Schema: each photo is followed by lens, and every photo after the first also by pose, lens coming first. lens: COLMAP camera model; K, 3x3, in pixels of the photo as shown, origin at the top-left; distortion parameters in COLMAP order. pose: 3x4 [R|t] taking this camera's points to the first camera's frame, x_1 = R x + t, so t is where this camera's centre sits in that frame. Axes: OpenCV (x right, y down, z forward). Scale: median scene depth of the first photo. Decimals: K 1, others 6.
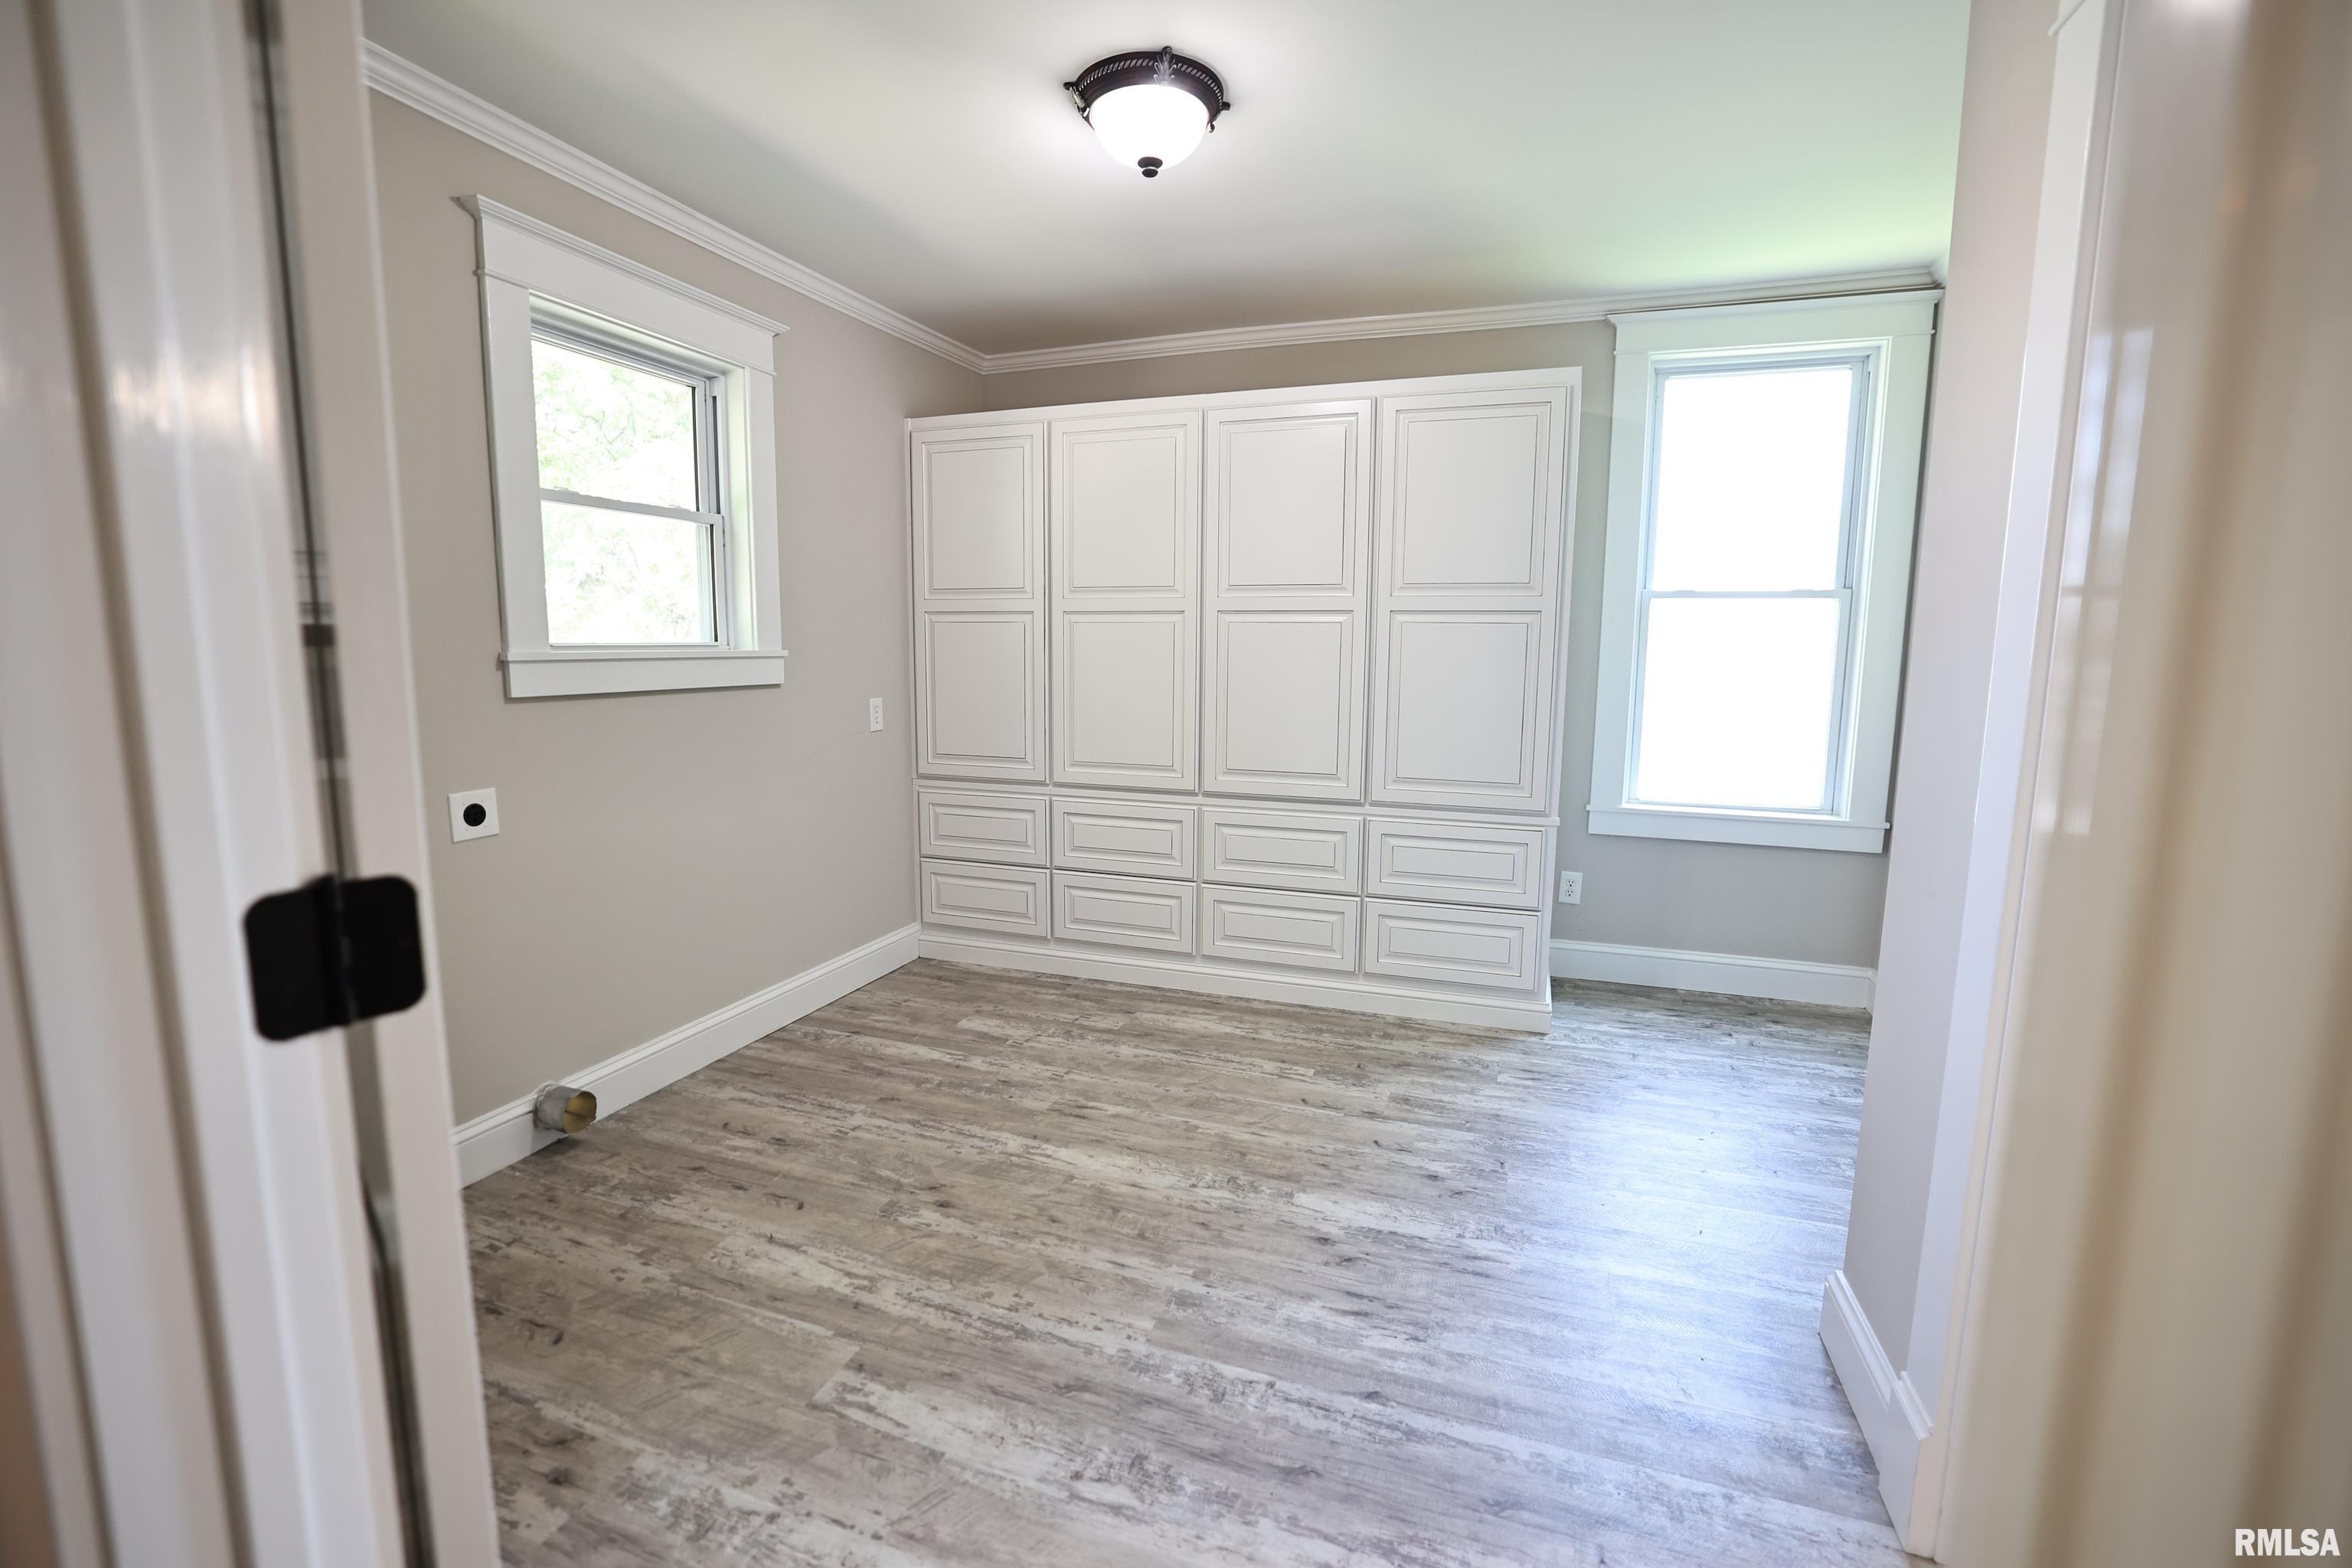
lens RADIAL K [[1000.7, 0, 1170.7], [0, 1000.7, 775.9], [0, 0, 1]] dist [-0.058834, 0.027097]
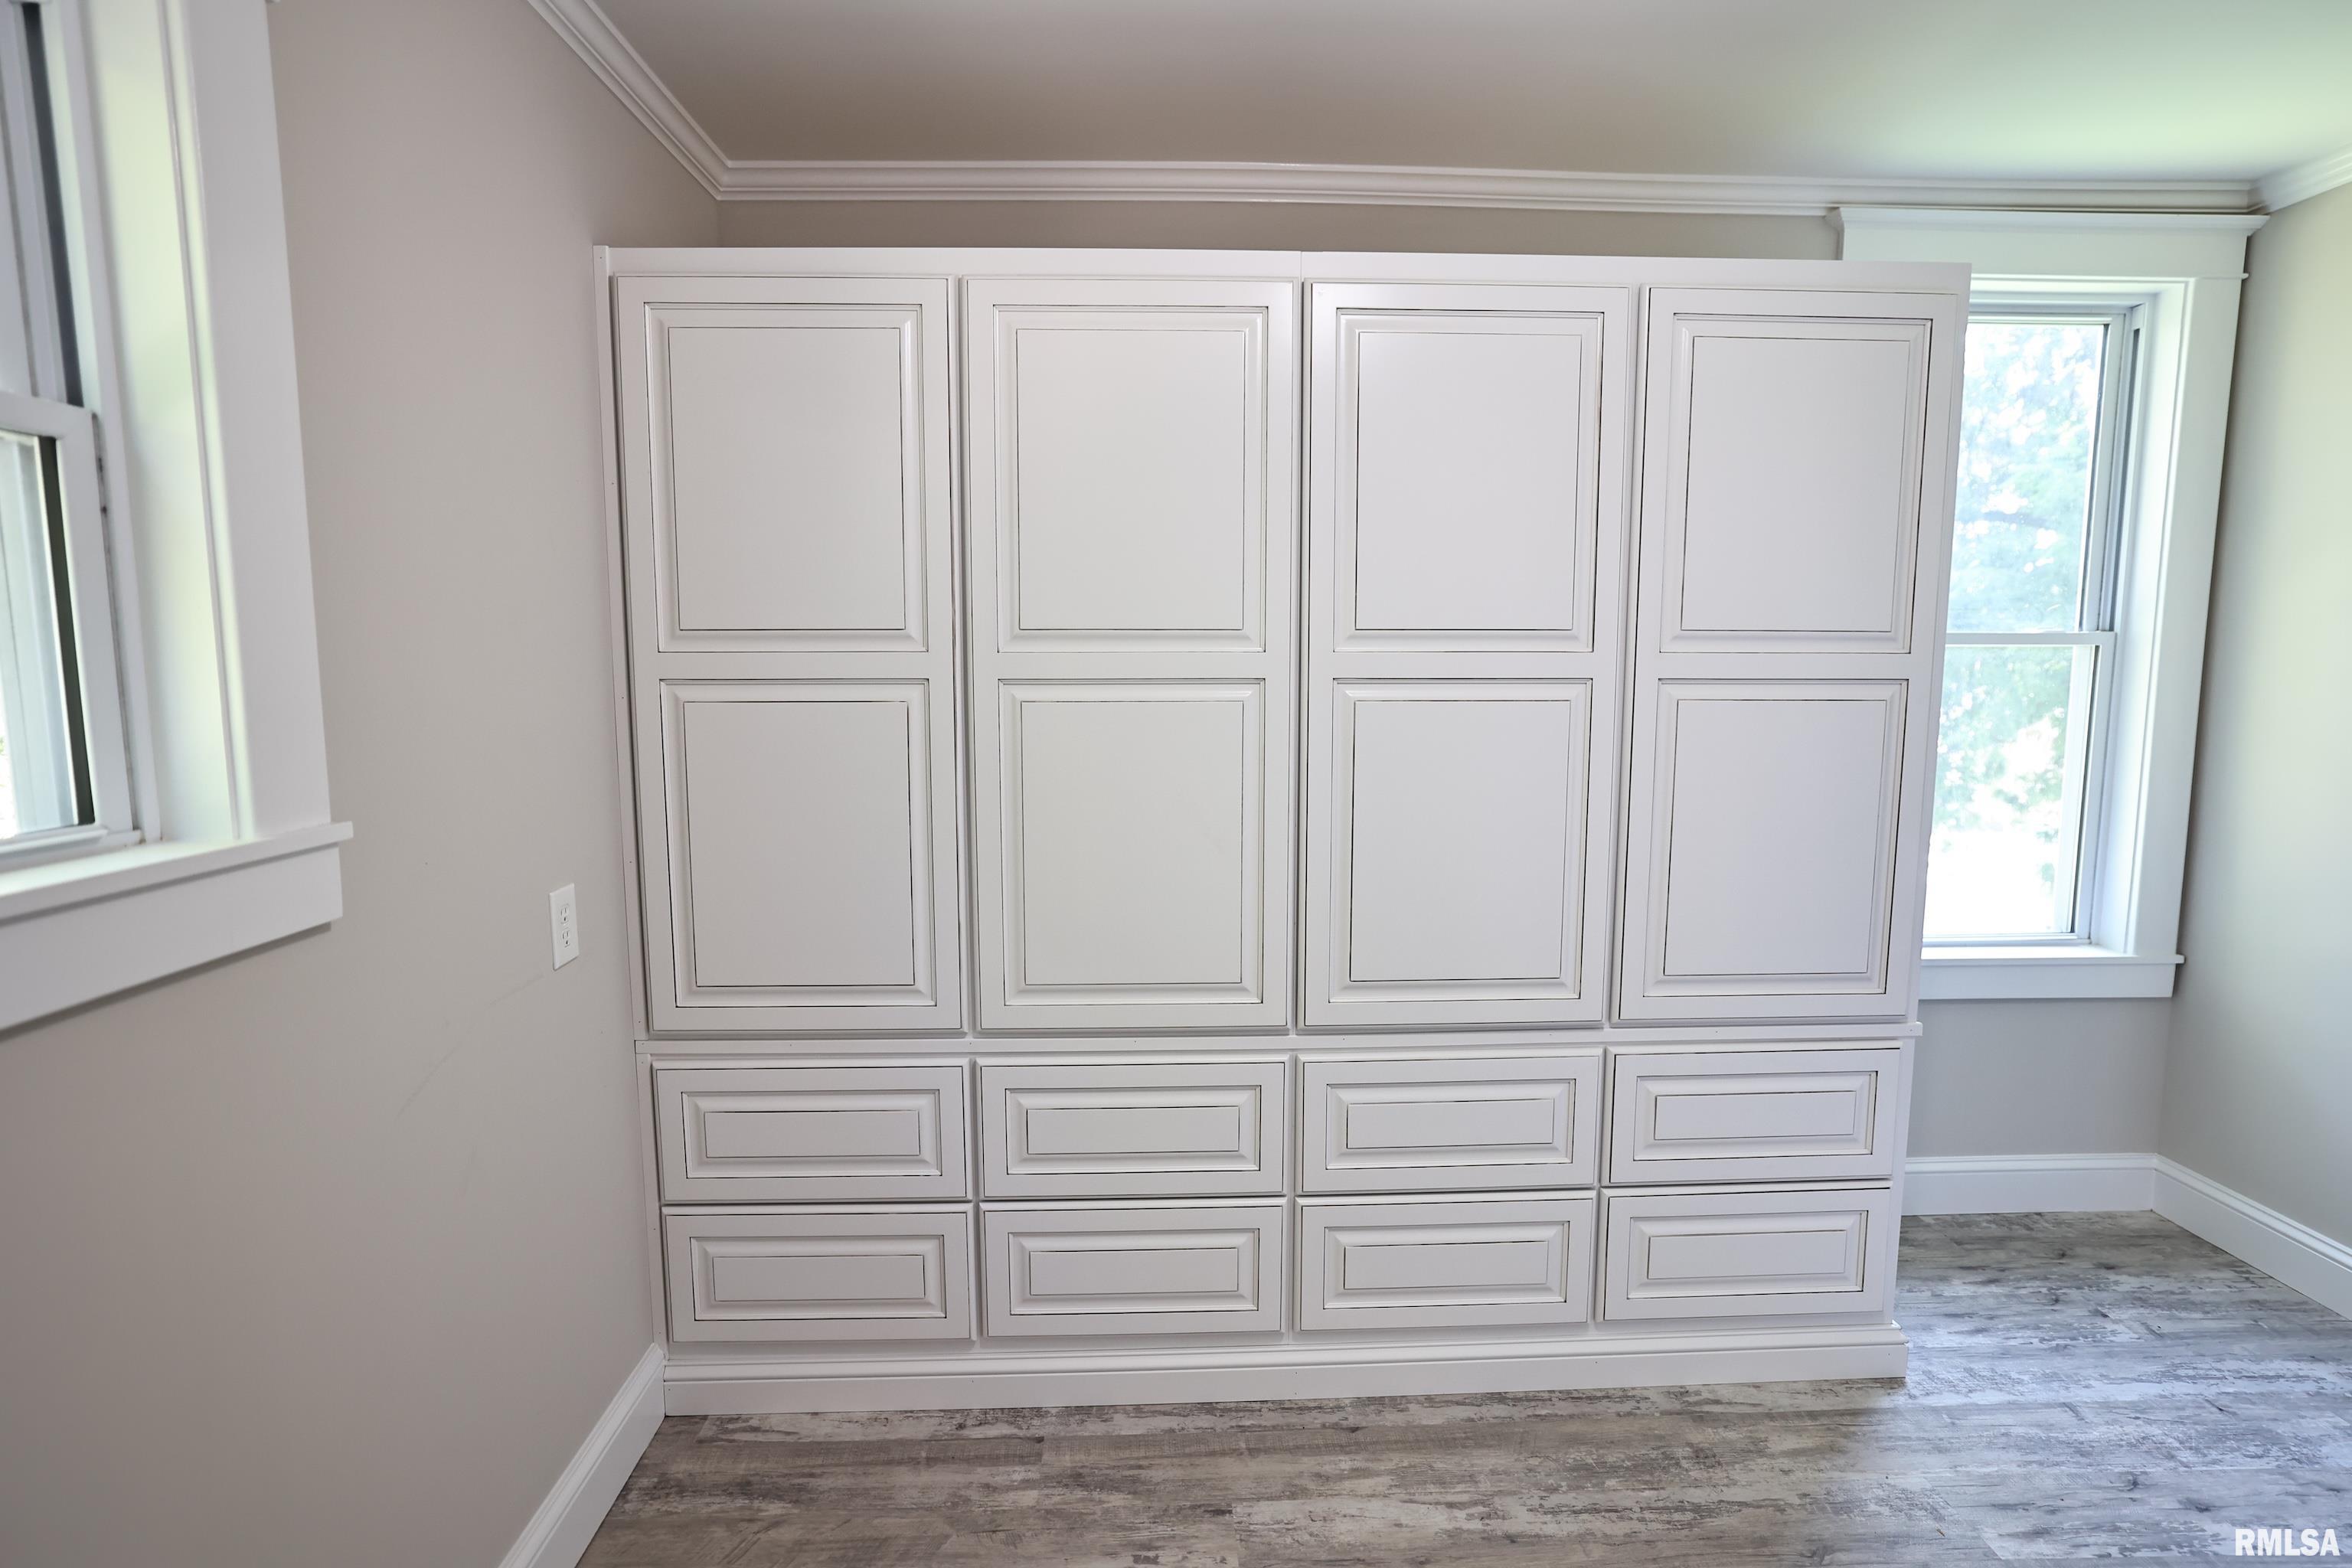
lens RADIAL K [[1126.2, 0, 1183.5], [0, 1126.2, 777.2], [0, 0, 1]] dist [-0.042778, 0.021729]
pose [[0.930436, -0.047751, 0.363330, -0.231532], [0.056240, 0.998335, -0.012817, -0.109866], [-0.362113, 0.032359, 0.931572, 0.484321]]
